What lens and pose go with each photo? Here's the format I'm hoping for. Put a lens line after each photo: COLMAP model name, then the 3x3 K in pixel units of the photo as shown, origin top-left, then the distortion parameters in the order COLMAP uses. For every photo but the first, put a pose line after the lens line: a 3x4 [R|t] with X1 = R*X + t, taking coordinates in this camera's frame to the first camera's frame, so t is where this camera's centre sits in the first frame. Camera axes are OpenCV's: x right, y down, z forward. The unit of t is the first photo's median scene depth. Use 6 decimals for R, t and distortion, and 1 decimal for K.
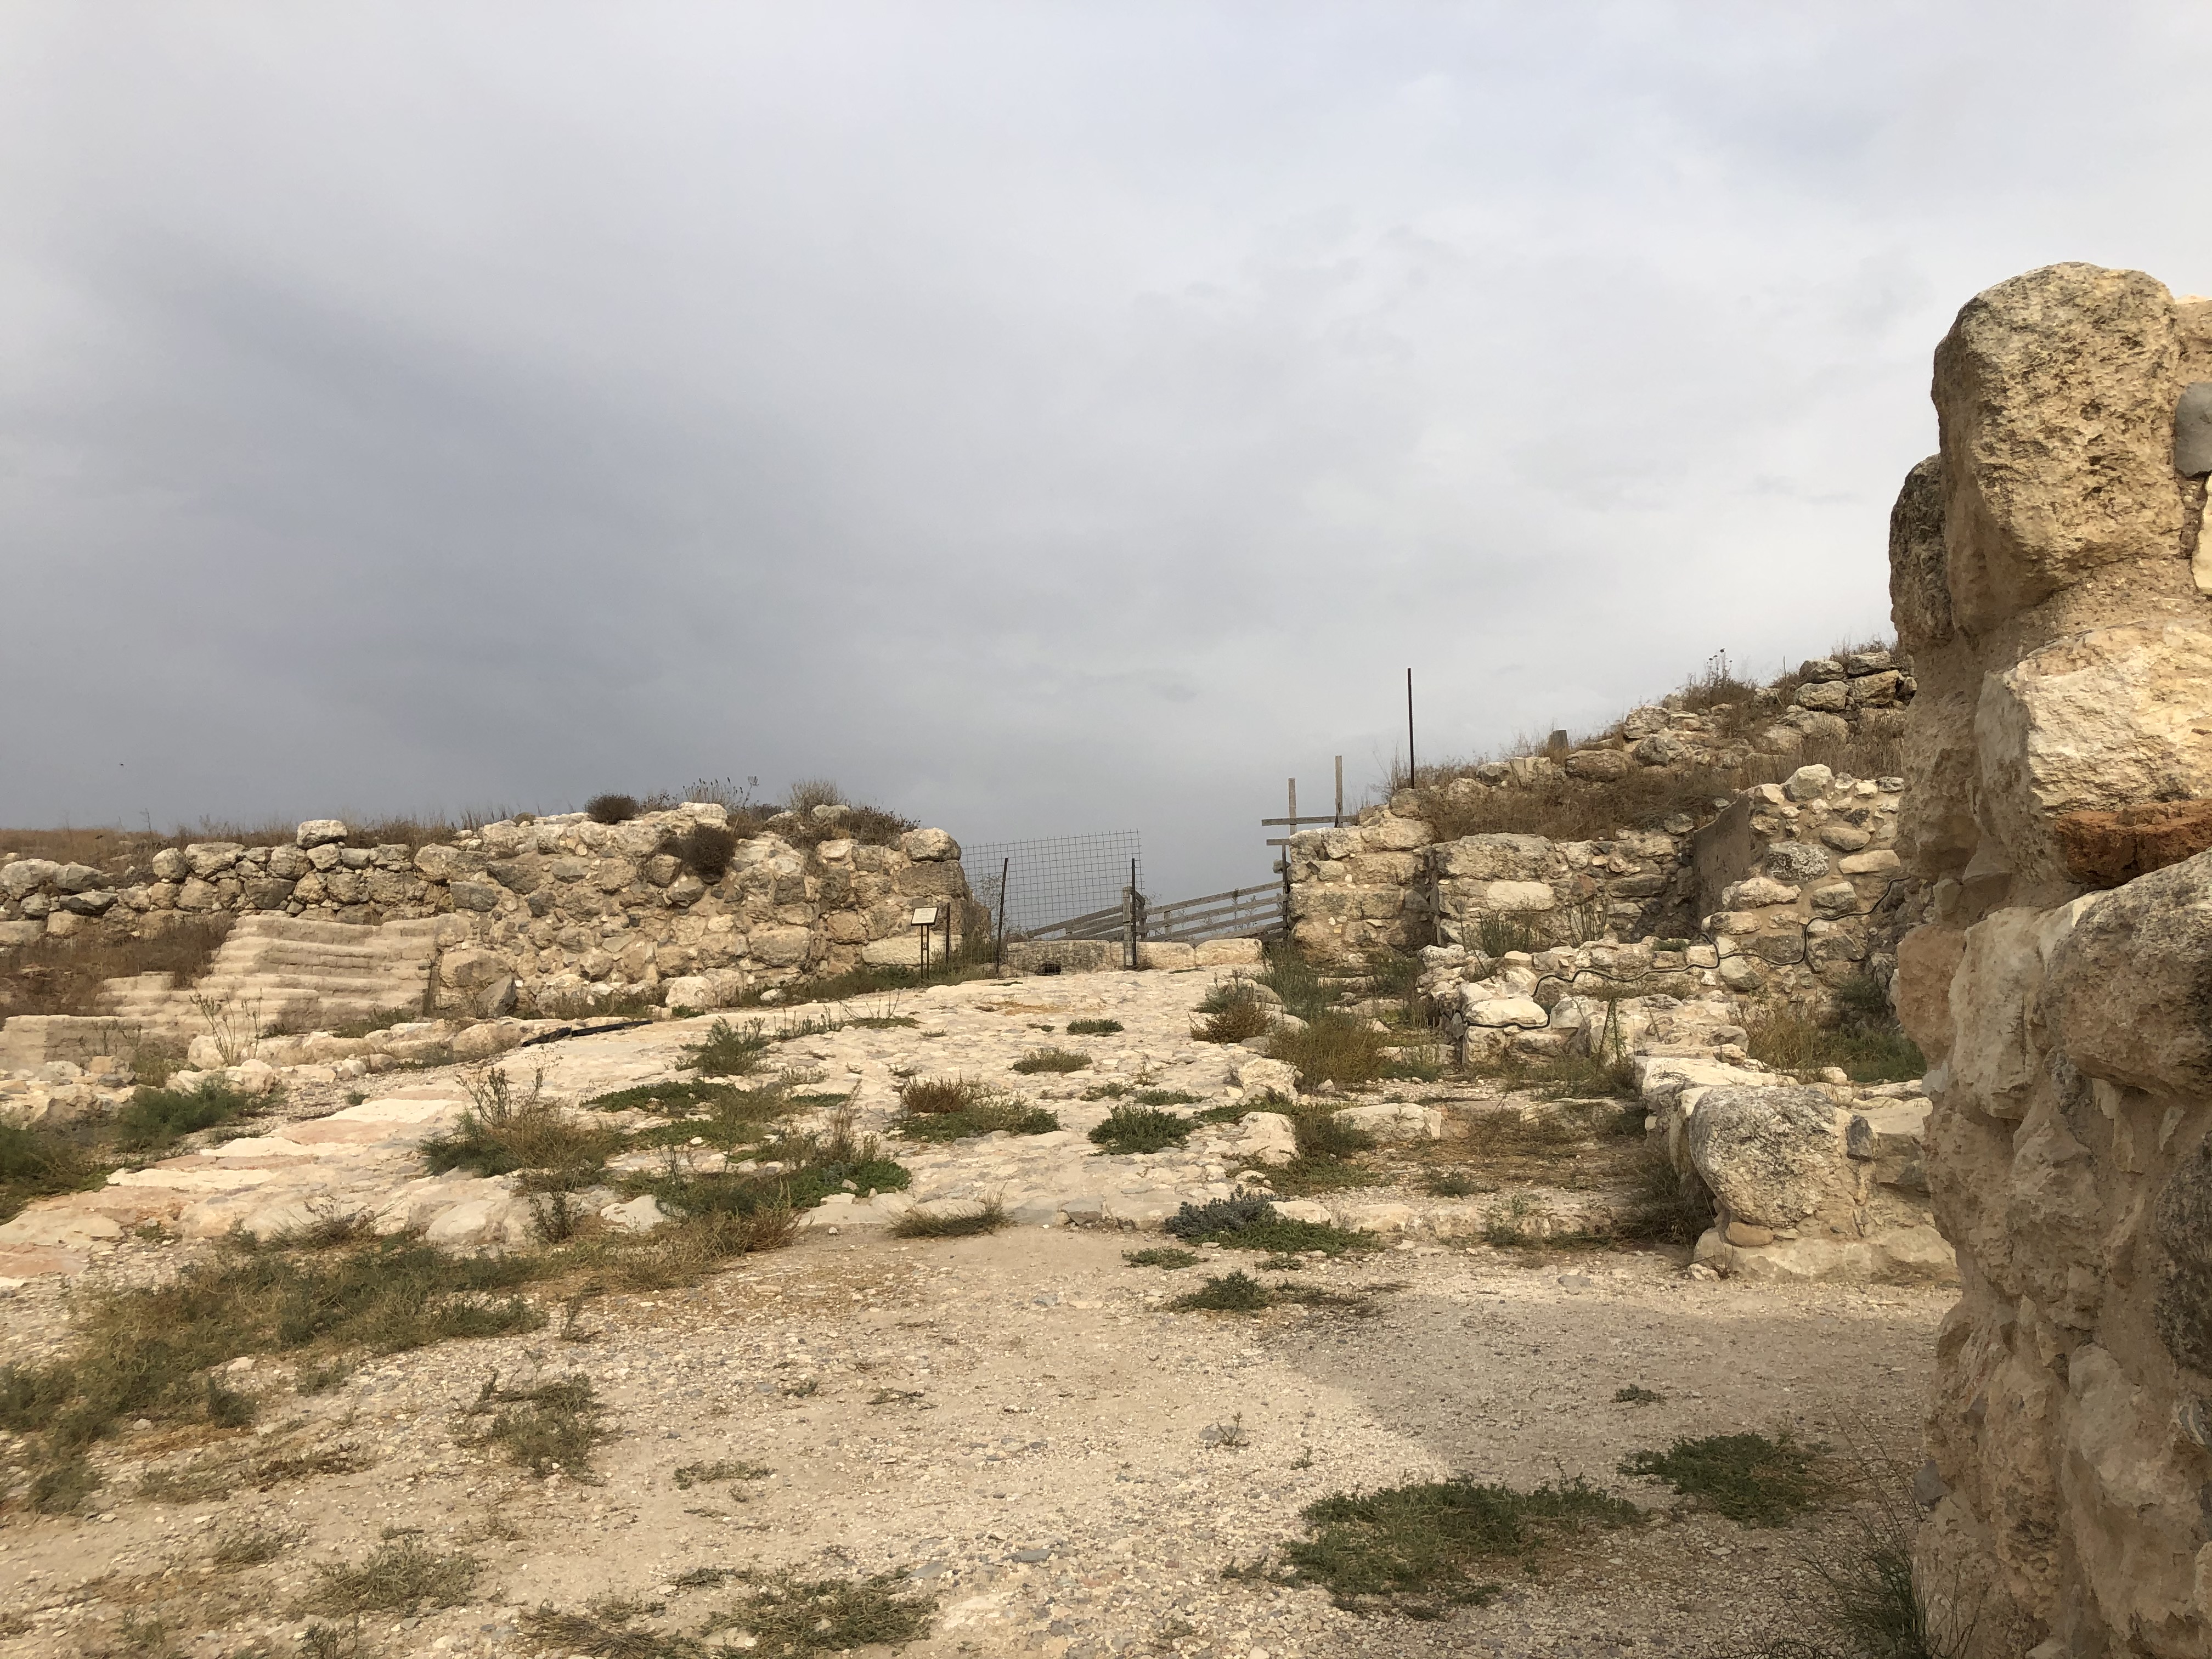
lens RADIAL K [[1781.1, 0, 1096.5], [0, 1781.1, 818.3], [0, 0, 1]] dist [0.002413, 0.014516]
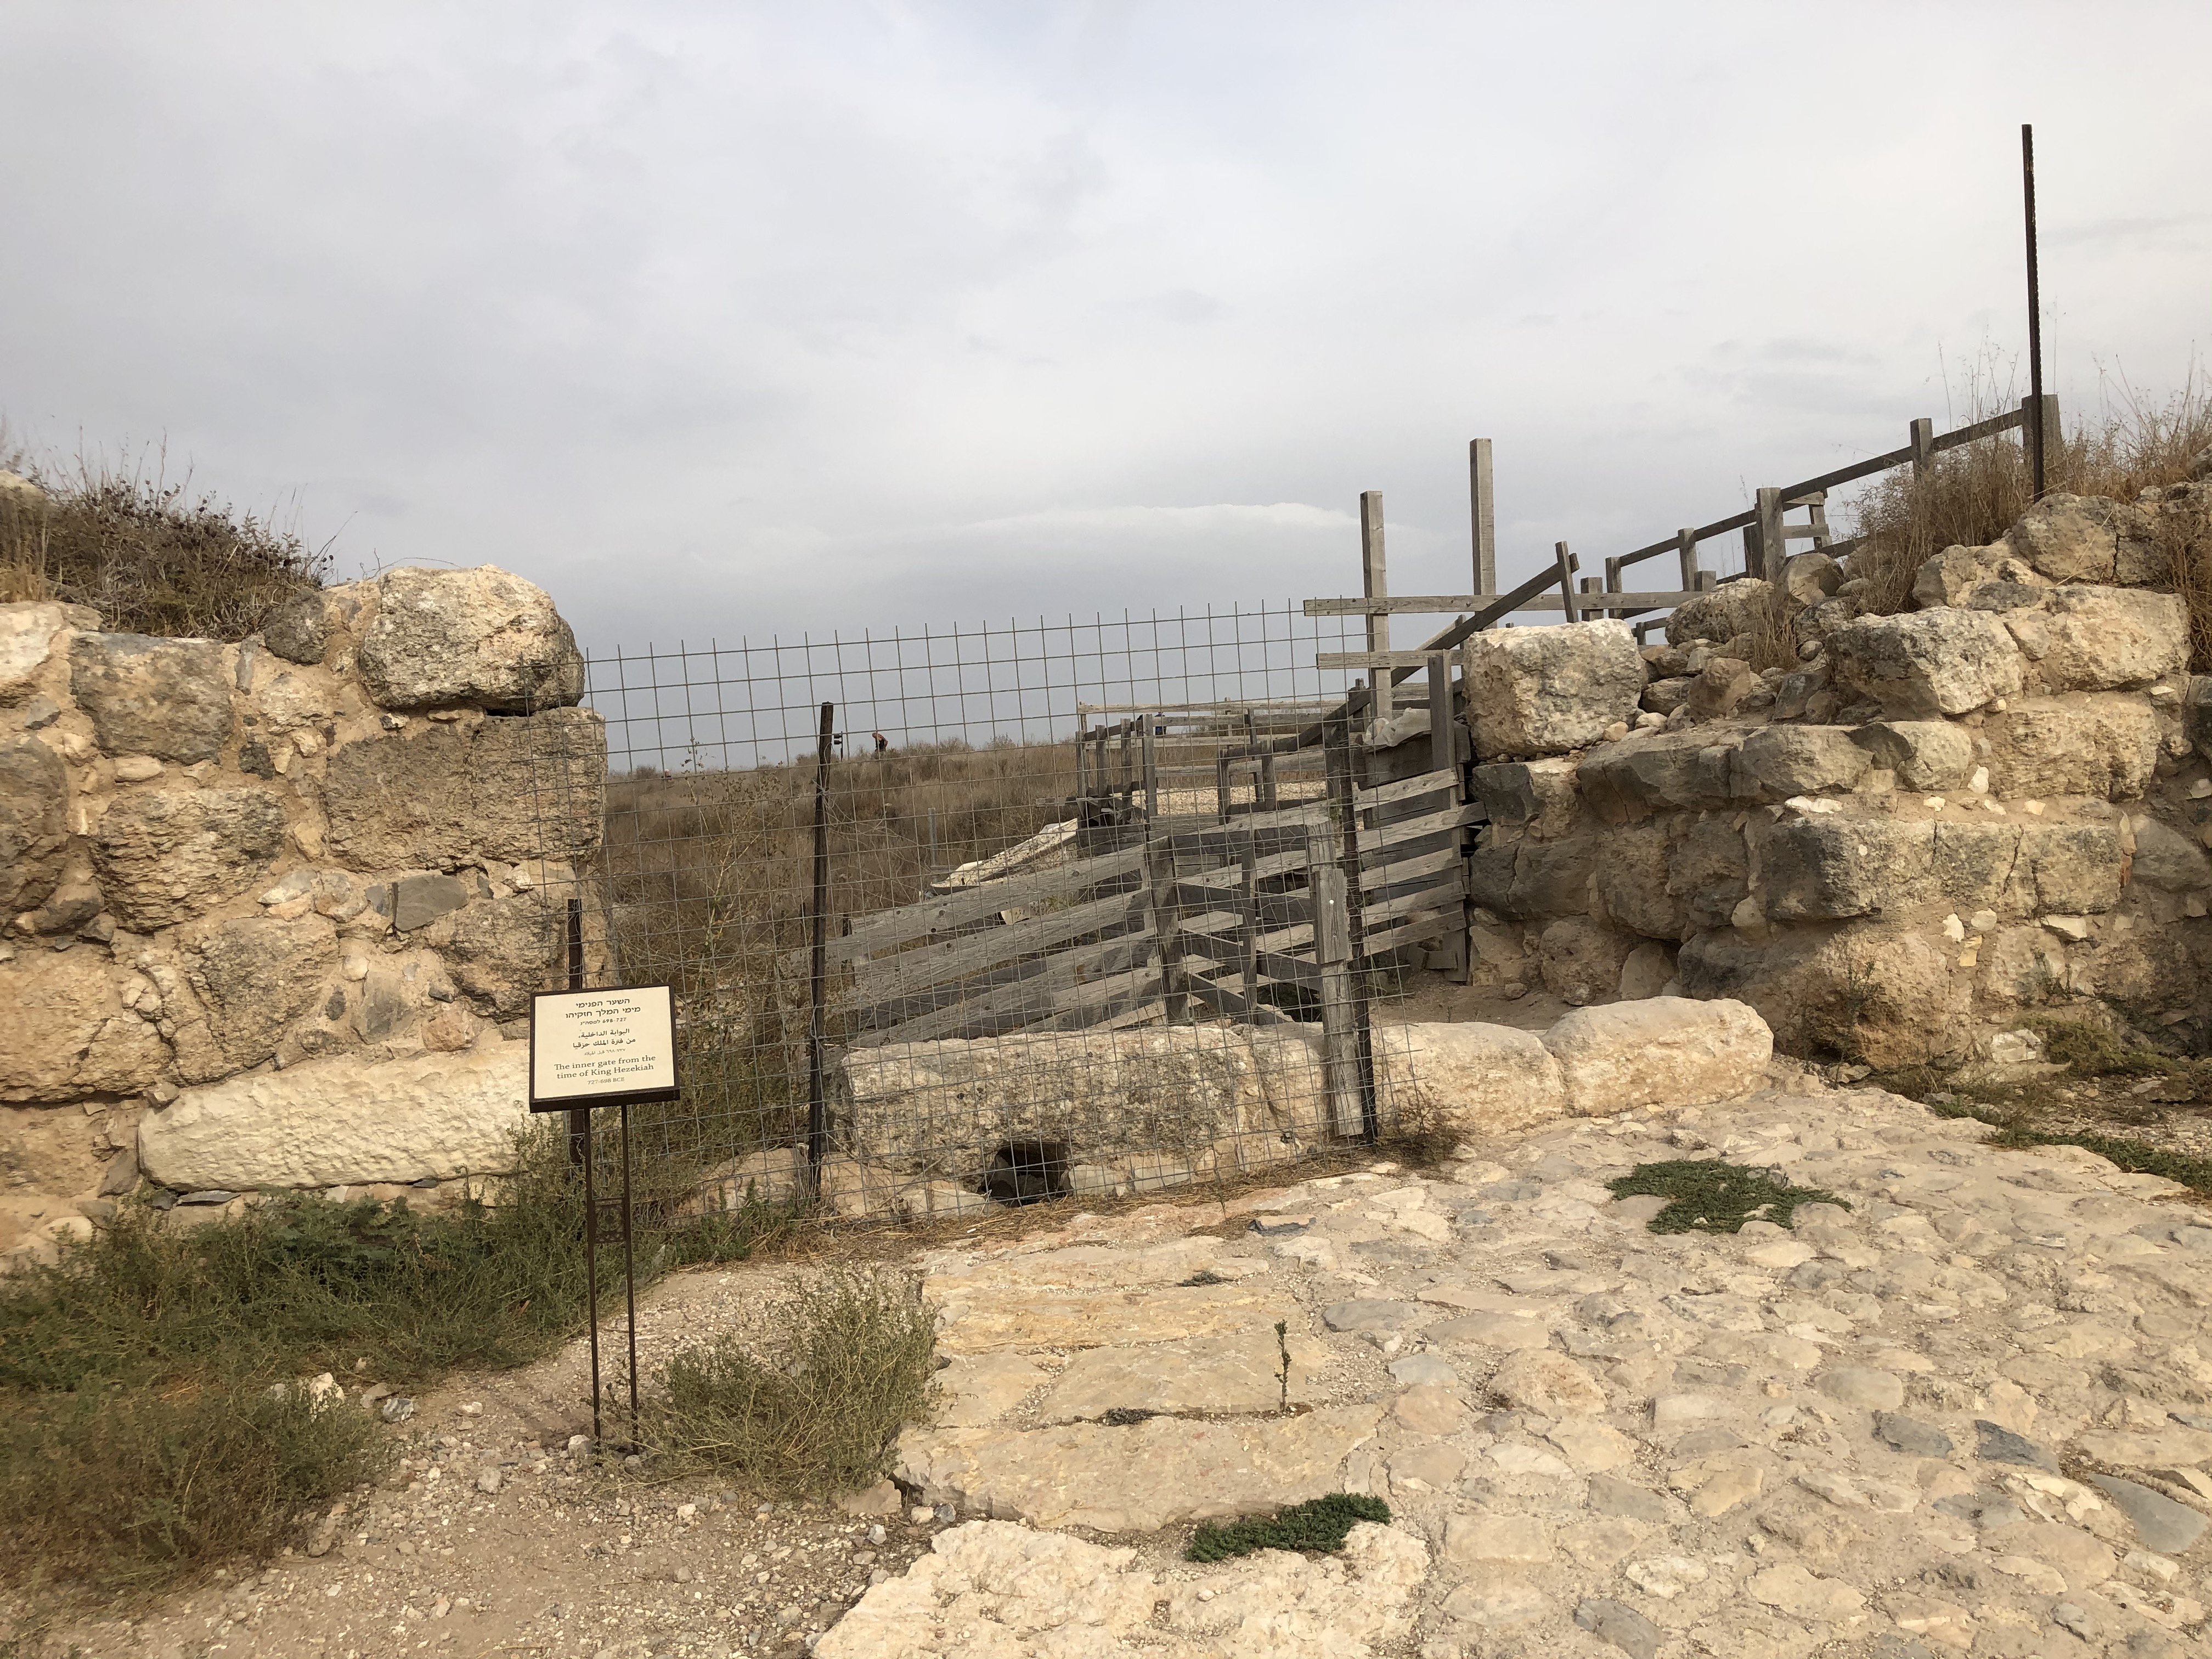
lens RADIAL K [[1781.1, 0, 1091.9], [0, 1781.1, 801.7], [0, 0, 1]] dist [0.002413, 0.014516]
pose [[0.915242, -0.014273, 0.402652, -0.116926], [-0.019828, 0.996566, 0.080394, 0.016160], [-0.402417, -0.081564, 0.911816, 0.789960]]
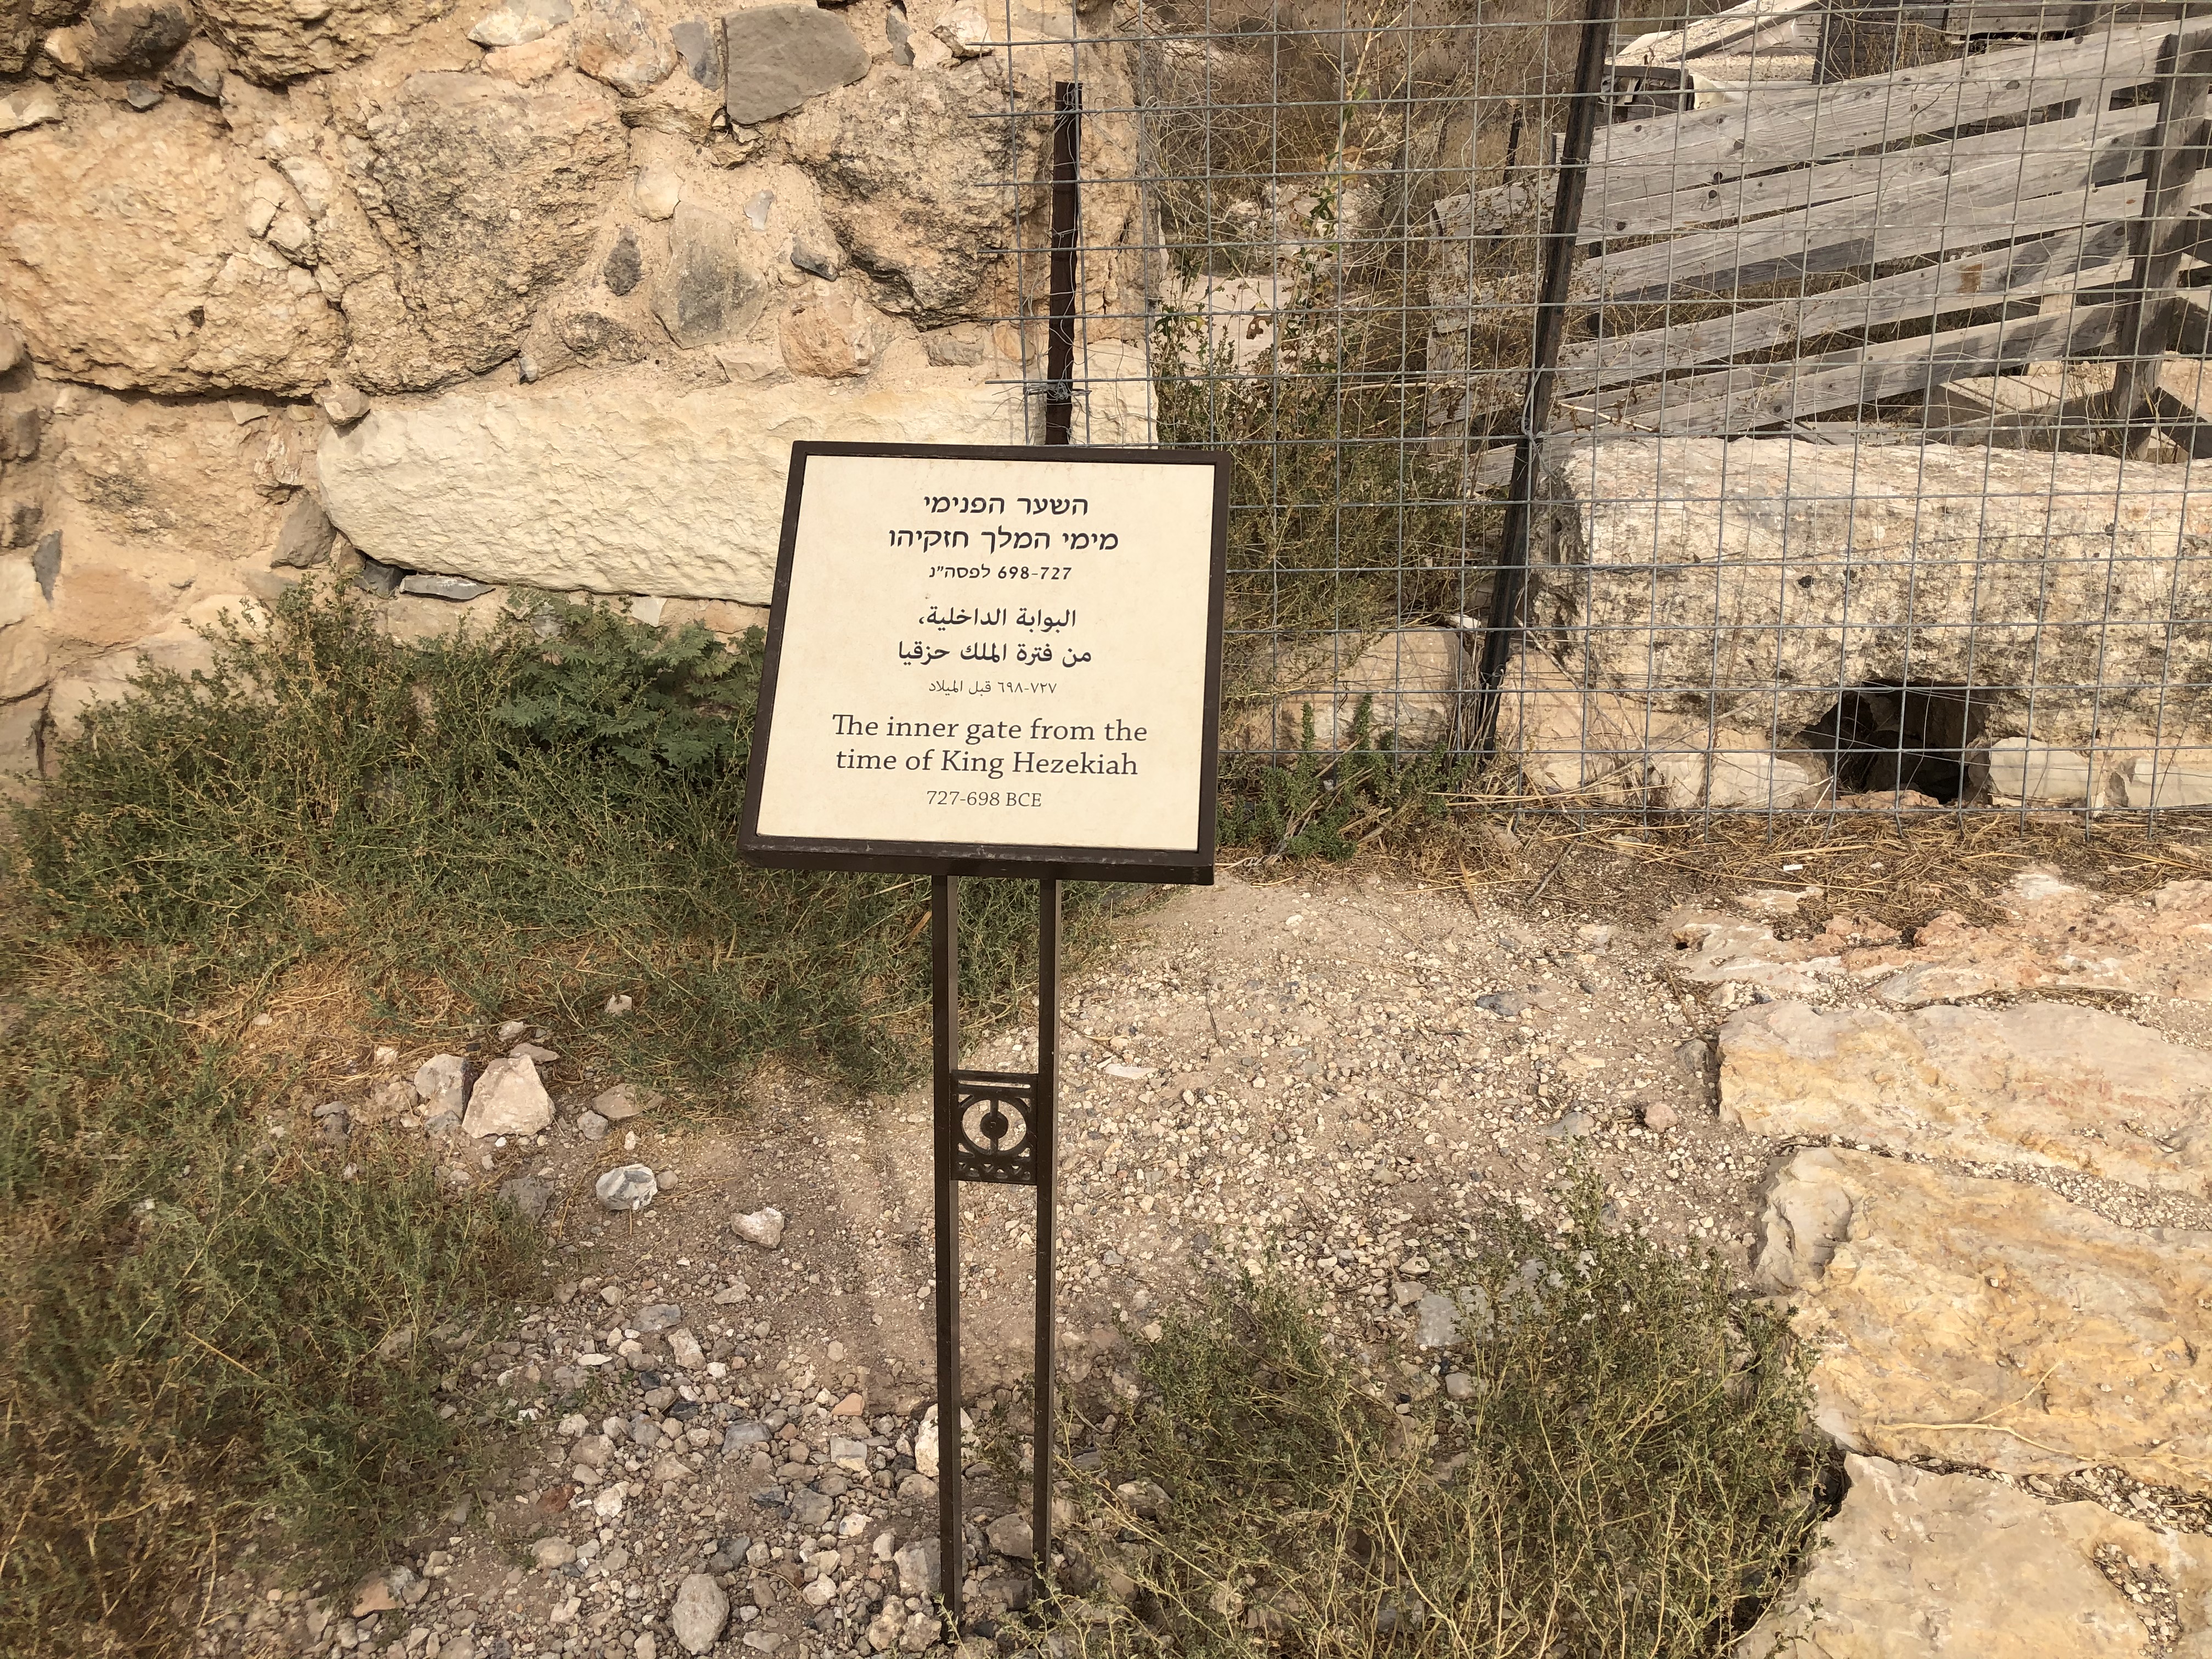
lens RADIAL K [[1781.1, 0, 1129.2], [0, 1781.1, 802.8], [0, 0, 1]] dist [0.002413, 0.014516]
pose [[0.993872, -0.007329, 0.110291, -0.094042], [-0.050768, 0.856061, 0.514376, 0.030020], [-0.098185, -0.516823, 0.850443, 0.910834]]
